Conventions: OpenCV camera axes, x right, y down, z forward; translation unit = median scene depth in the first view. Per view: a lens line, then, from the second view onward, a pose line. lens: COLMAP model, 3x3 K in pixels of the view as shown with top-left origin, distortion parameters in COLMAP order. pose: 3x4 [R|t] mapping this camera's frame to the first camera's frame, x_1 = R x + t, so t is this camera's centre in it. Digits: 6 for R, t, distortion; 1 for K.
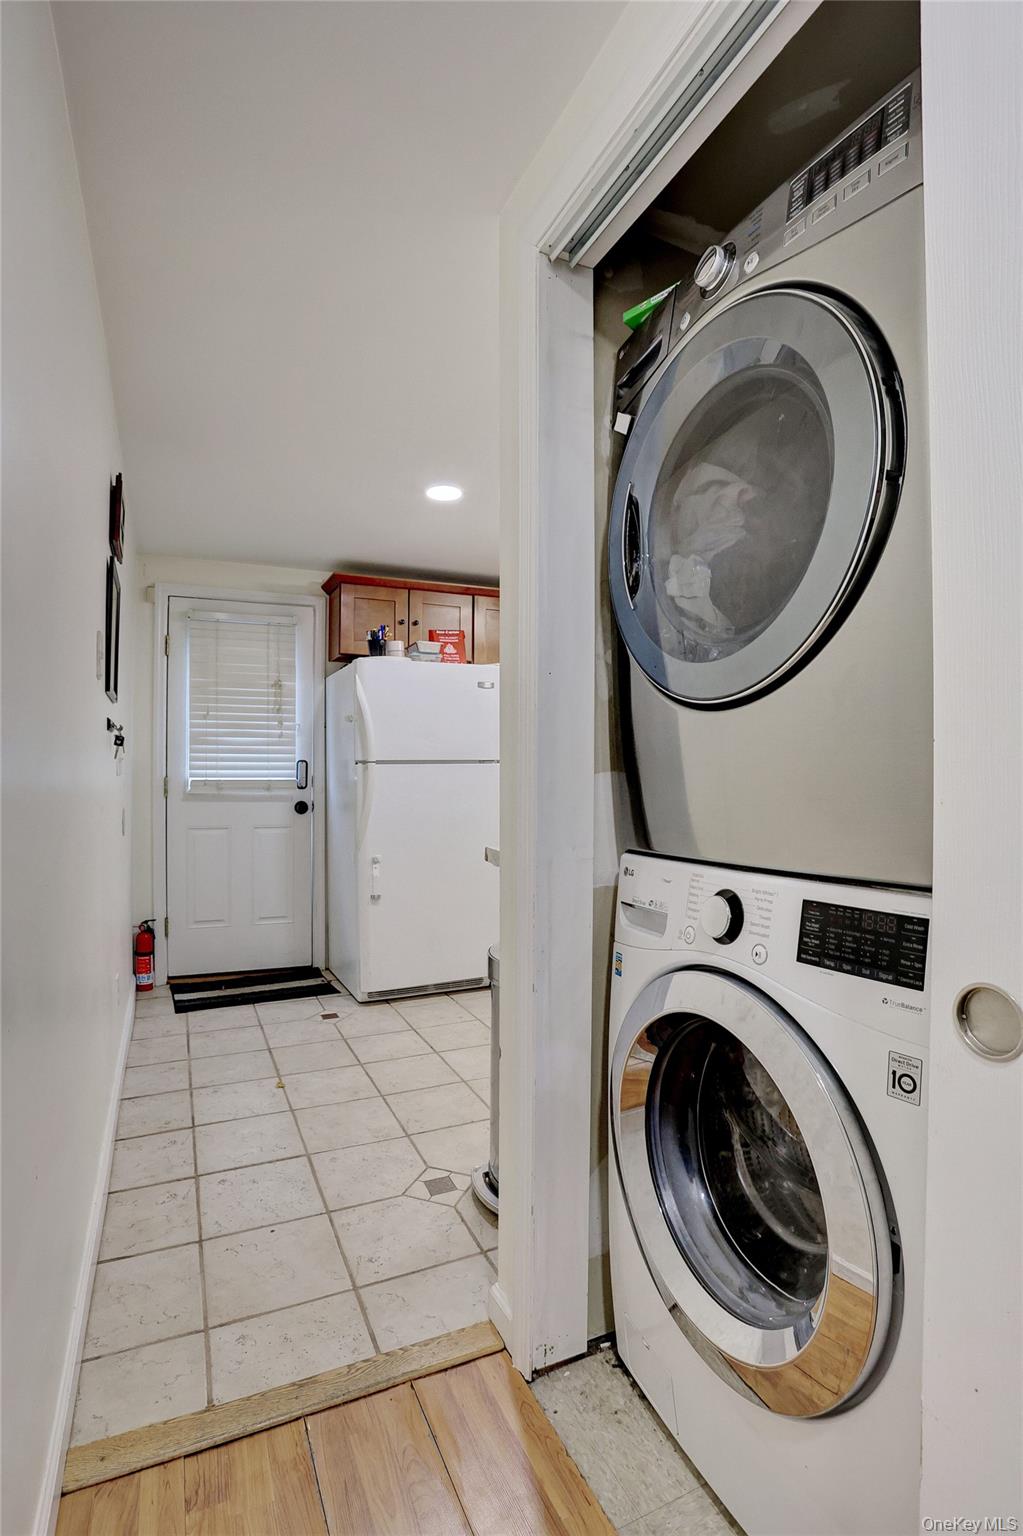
lens RADIAL K [[753.9, 0, 511.5], [0, 753.9, 768.0], [0, 0, 1]] dist [-0.077658, 0.036580]
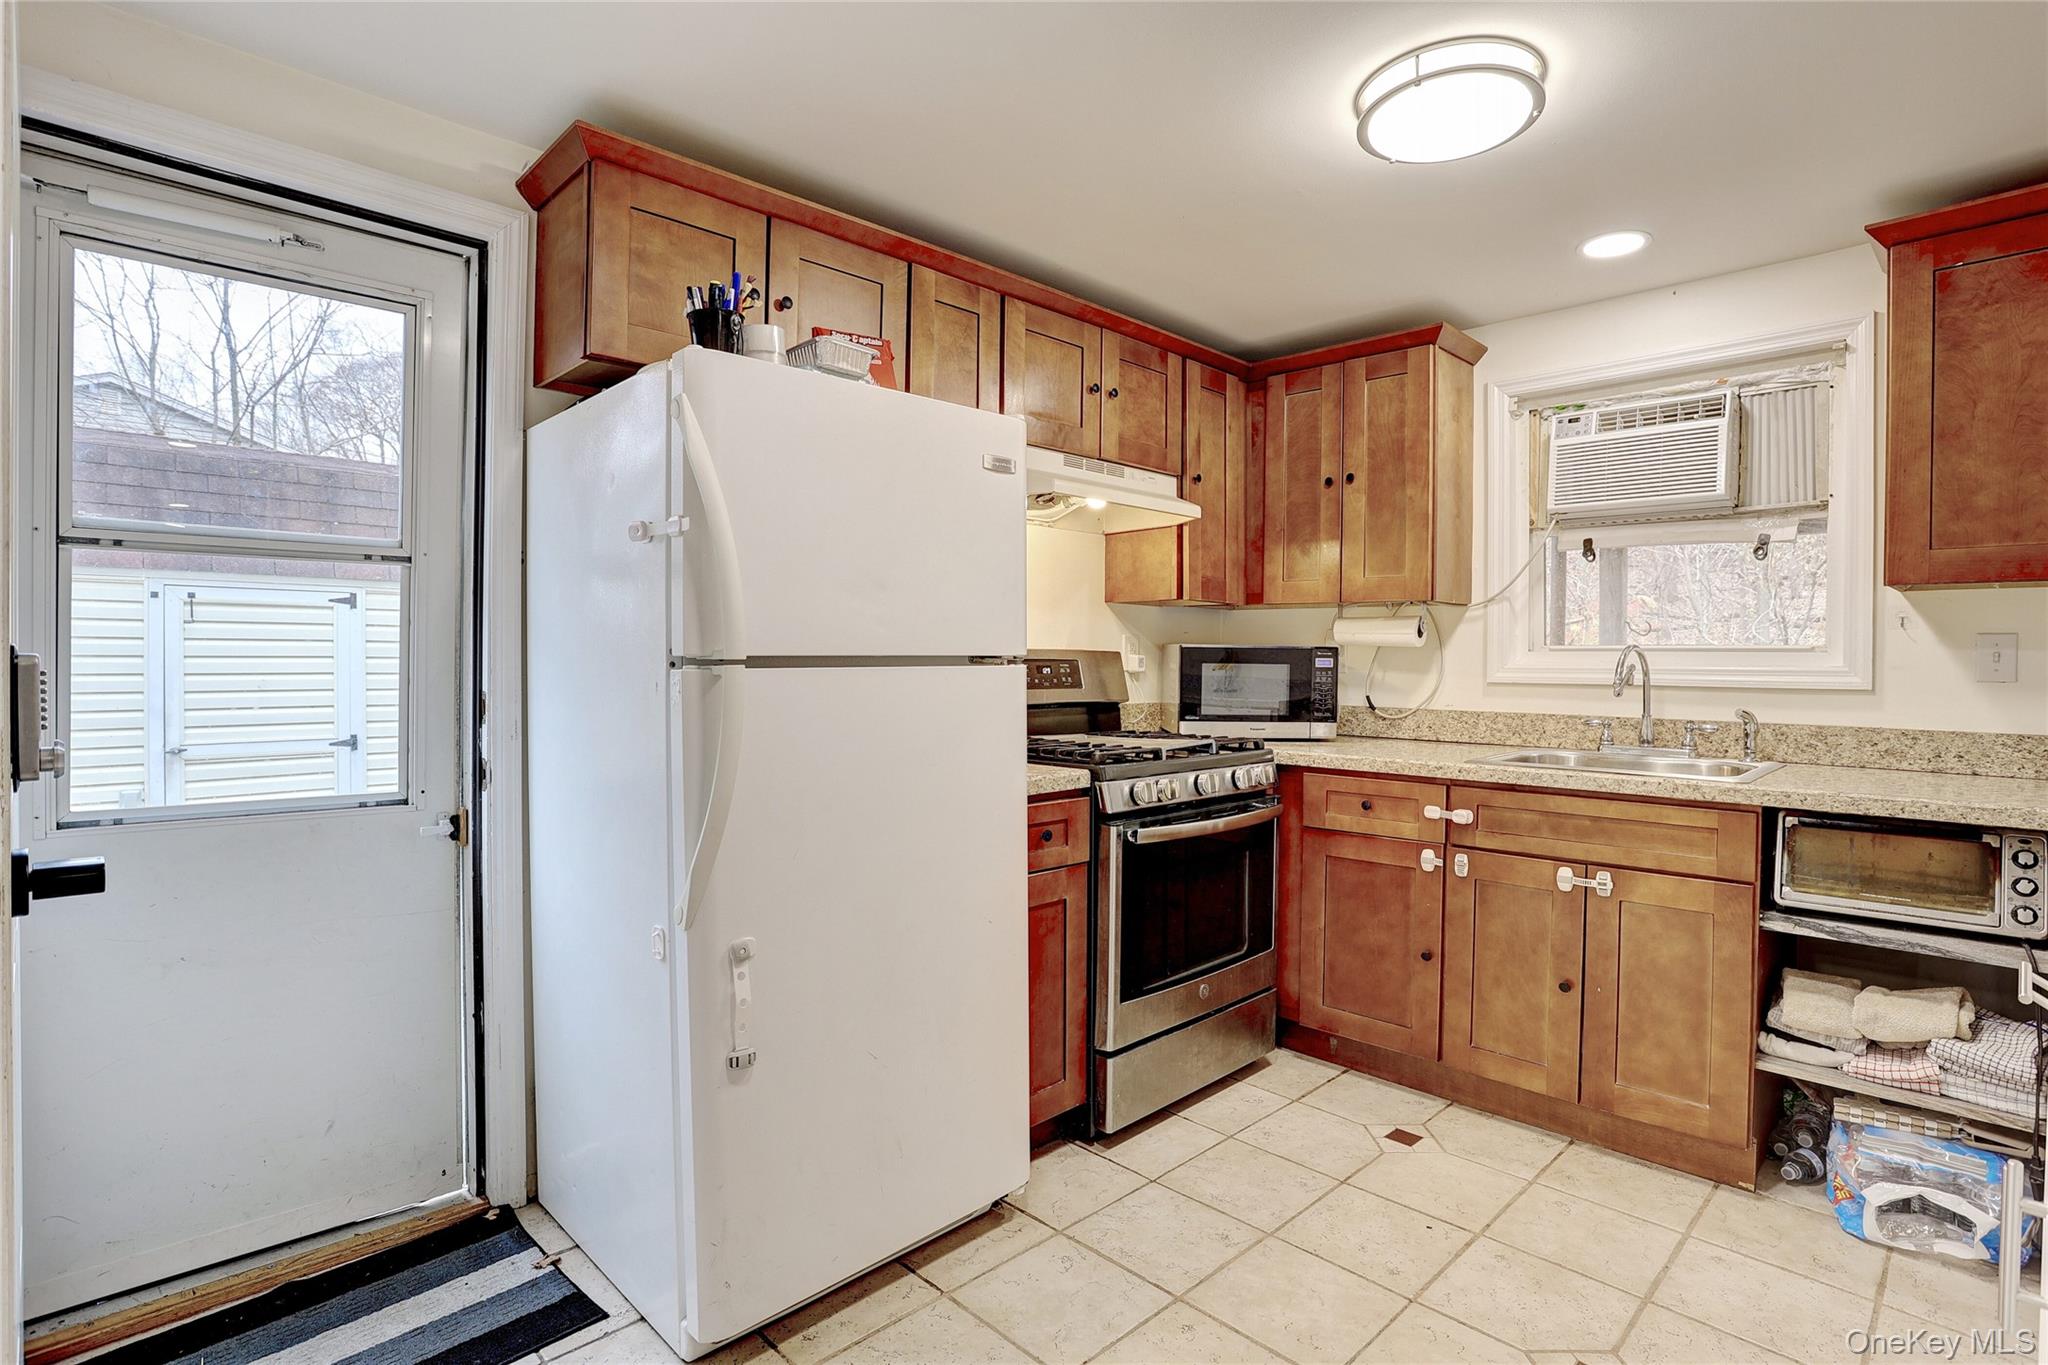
lens RADIAL K [[1005.2, 0, 1019.8], [0, 1005.2, 674.5], [0, 0, 1]] dist [-0.077658, 0.036580]
pose [[0.944732, 0.003575, 0.327823, -0.187714], [-0.009346, 0.999828, 0.016032, -0.009273], [-0.327709, -0.018209, 0.944603, 0.485552]]
